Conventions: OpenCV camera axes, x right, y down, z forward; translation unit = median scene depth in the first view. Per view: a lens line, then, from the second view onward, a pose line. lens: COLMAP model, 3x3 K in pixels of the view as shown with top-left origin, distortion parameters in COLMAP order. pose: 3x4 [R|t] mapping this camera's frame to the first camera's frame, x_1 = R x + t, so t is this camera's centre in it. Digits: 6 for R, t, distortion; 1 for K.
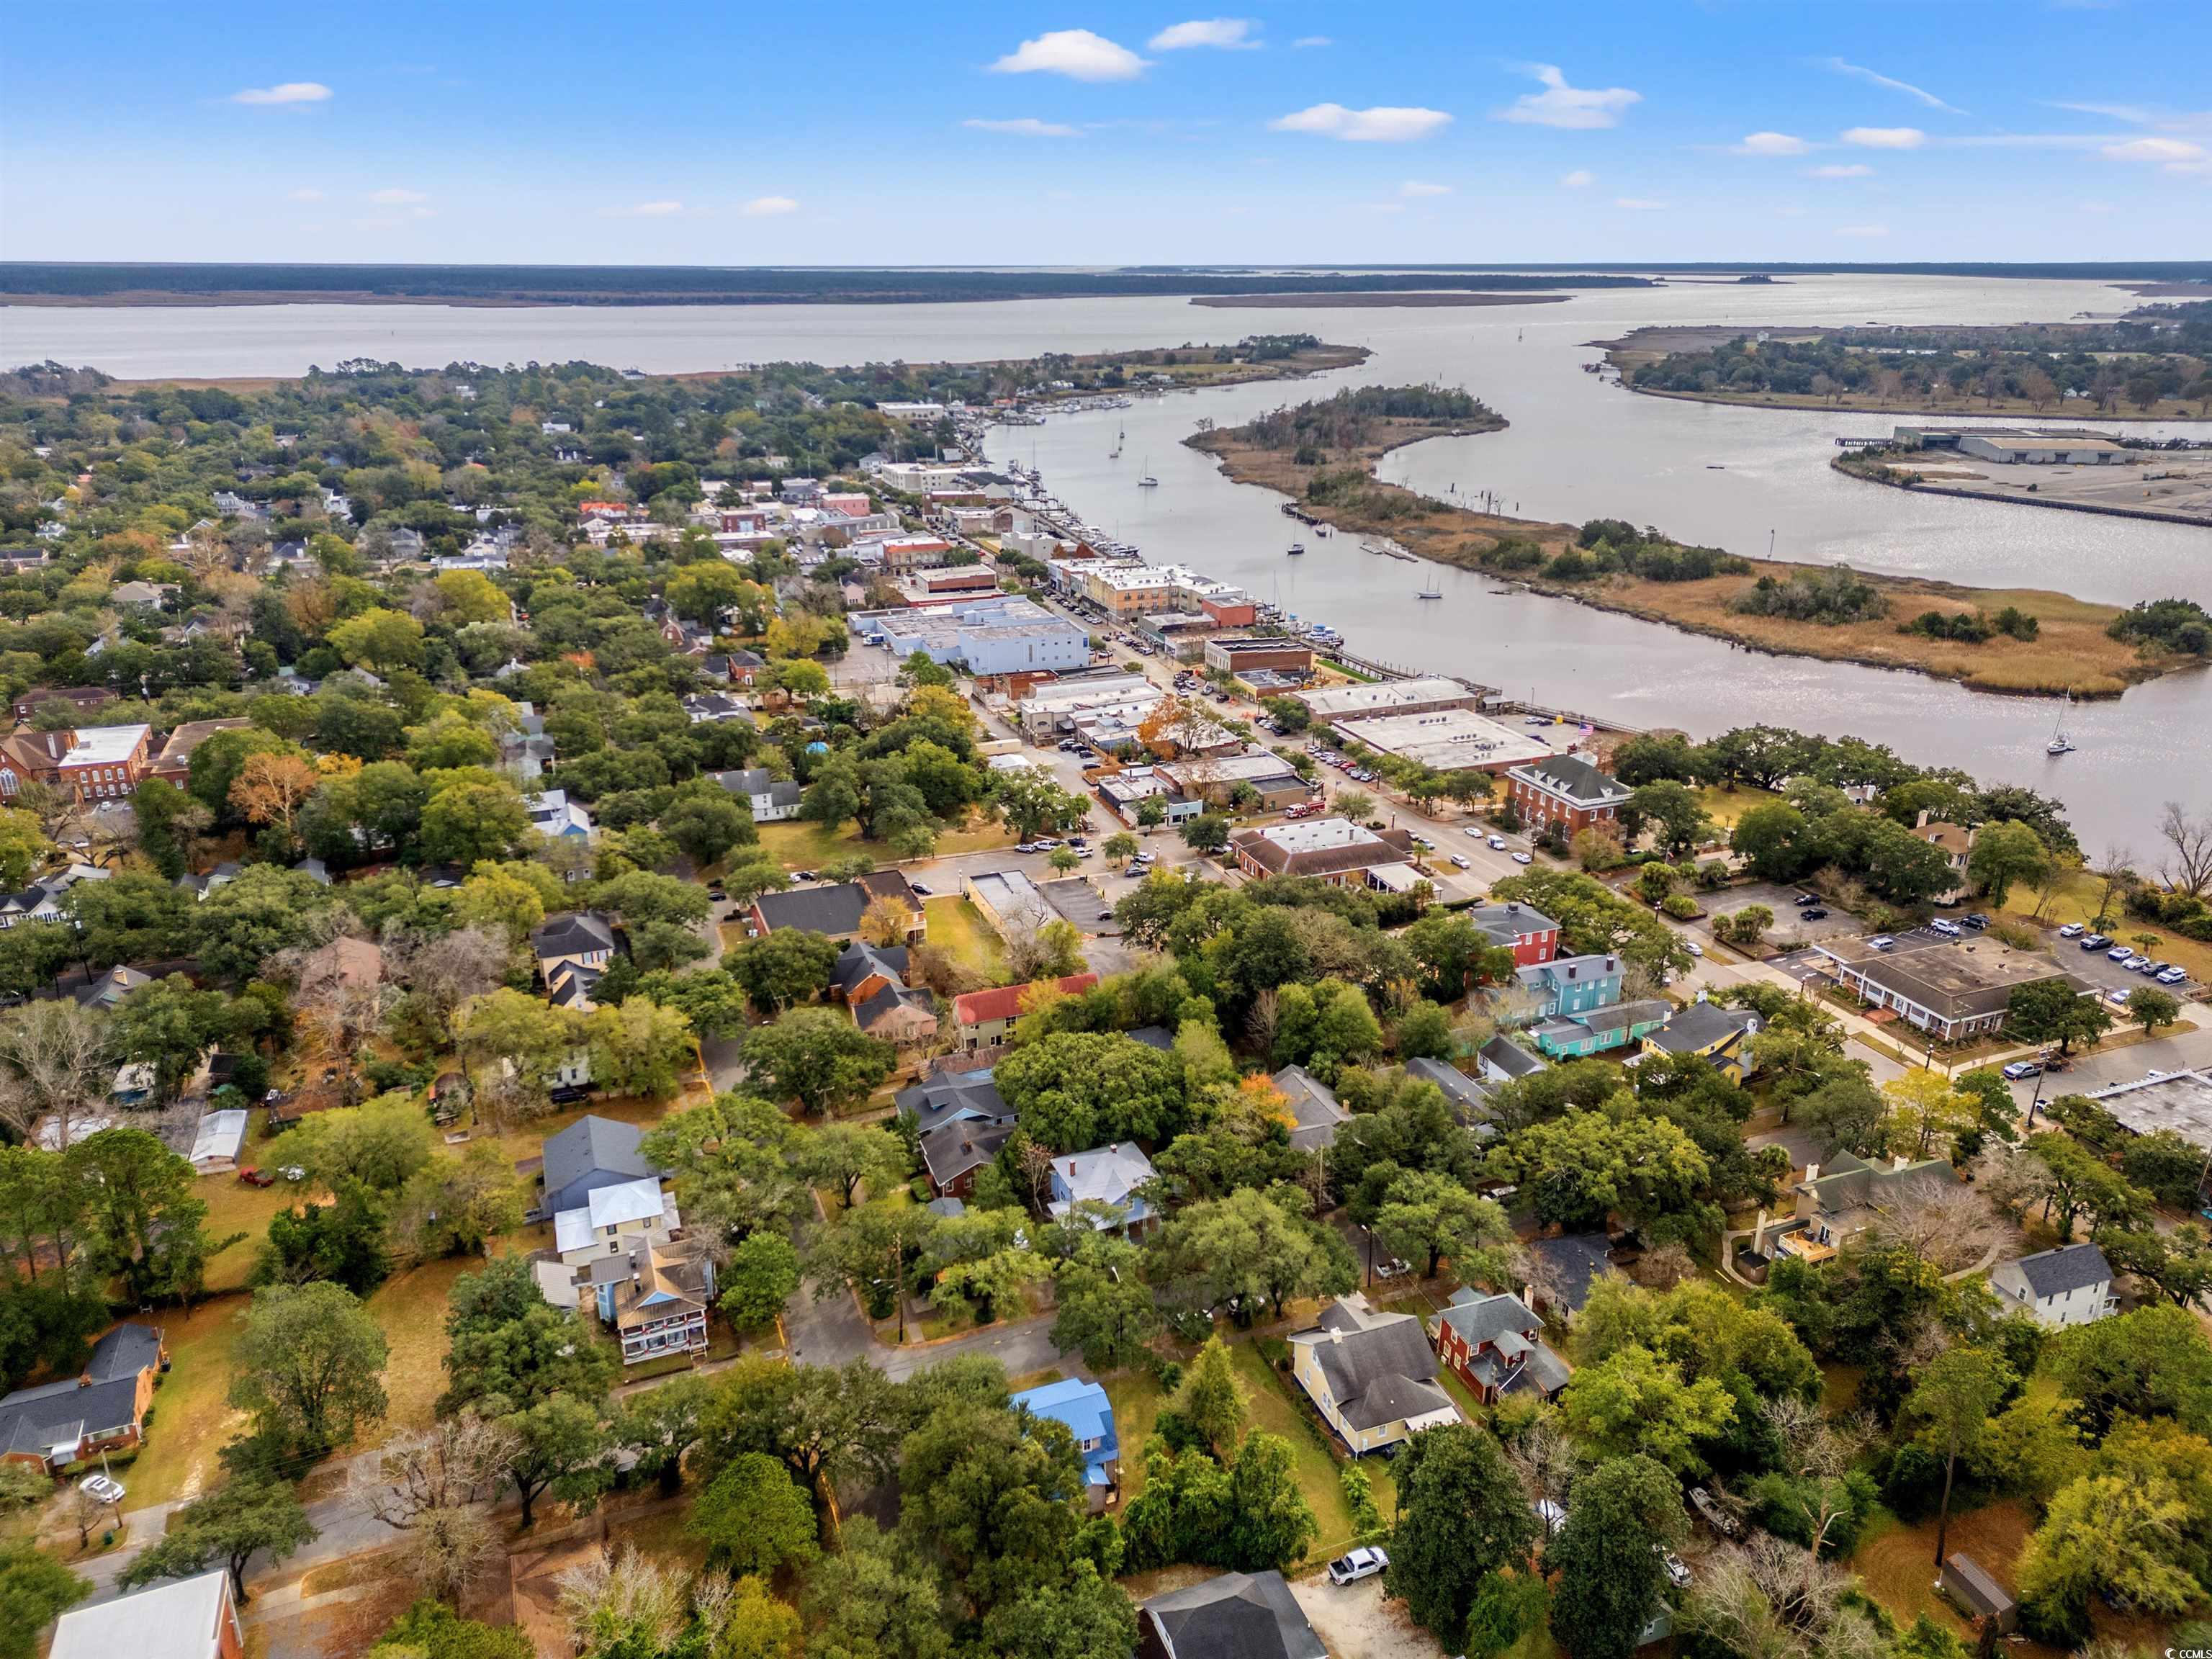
lens RADIAL K [[1512.1, 0, 1106.0], [0, 1512.1, 829.5], [0, 0, 1]] dist [0.048138, -0.000767]
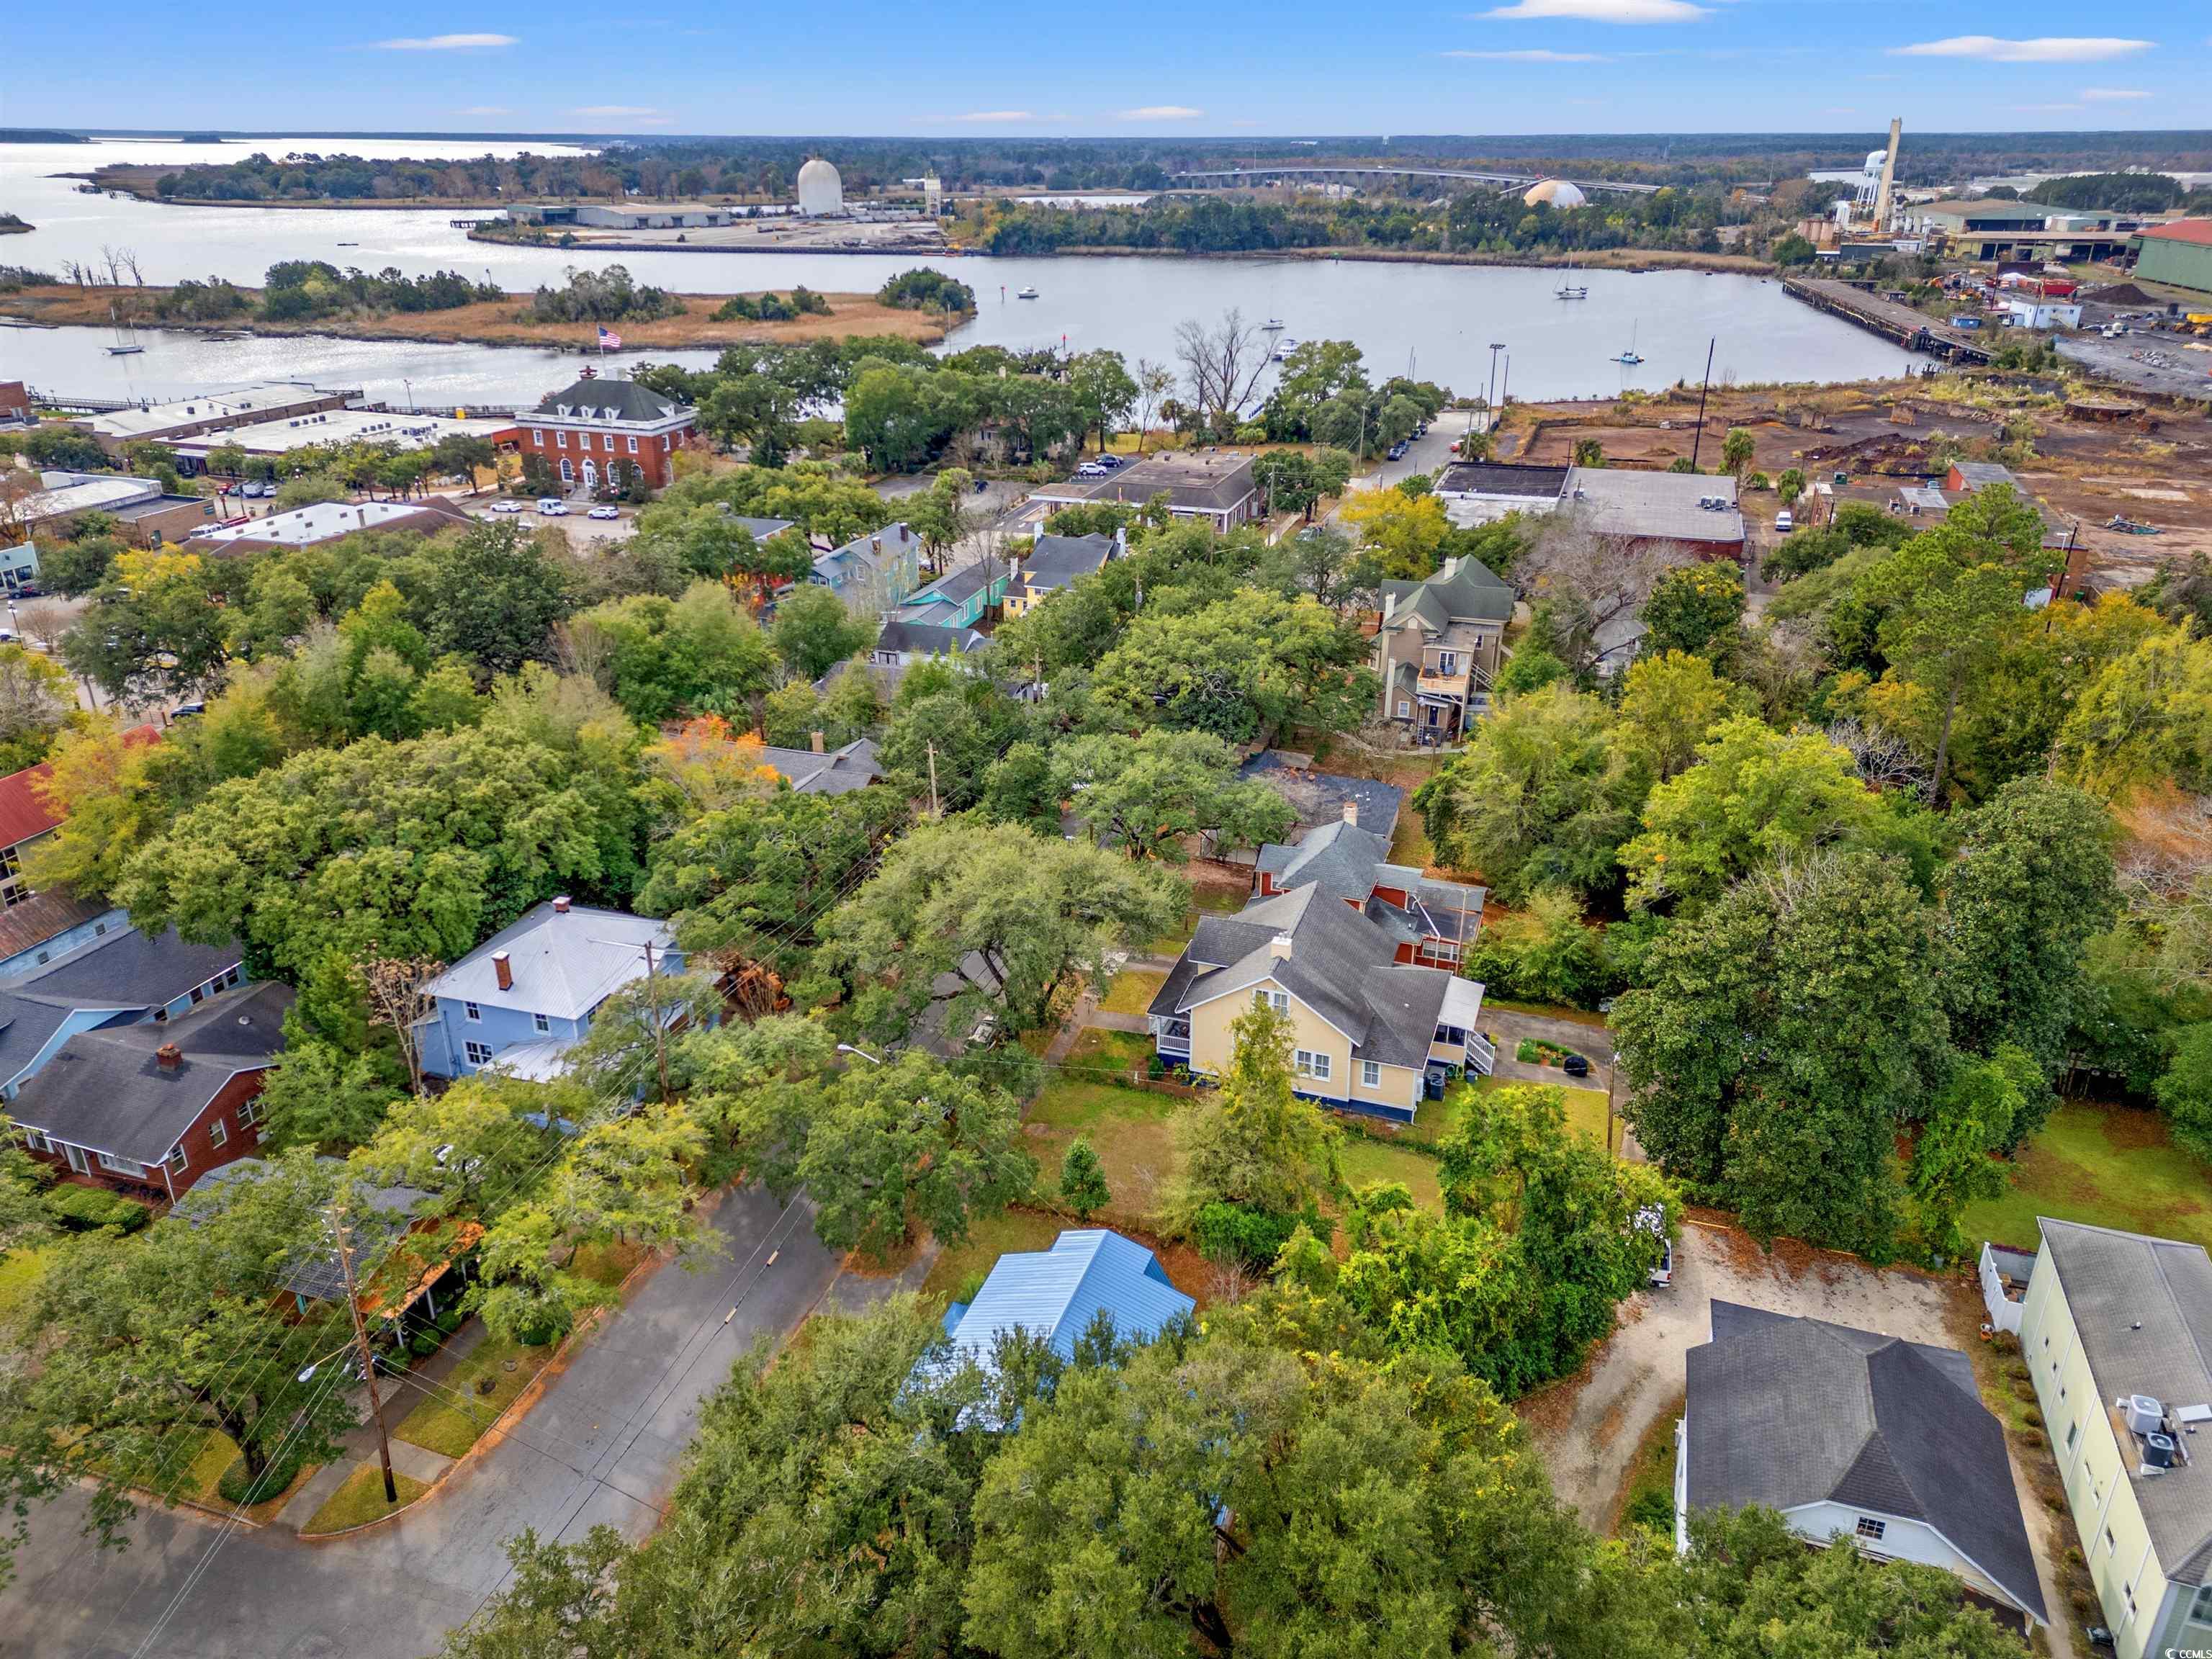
lens RADIAL K [[1512.1, 0, 1106.0], [0, 1512.1, 829.5], [0, 0, 1]] dist [0.048138, -0.000767]
pose [[0.641975, -0.319627, 0.696926, -0.182946], [0.267486, 0.945221, 0.187106, 0.131500], [-0.718554, 0.066300, 0.692304, 0.501145]]
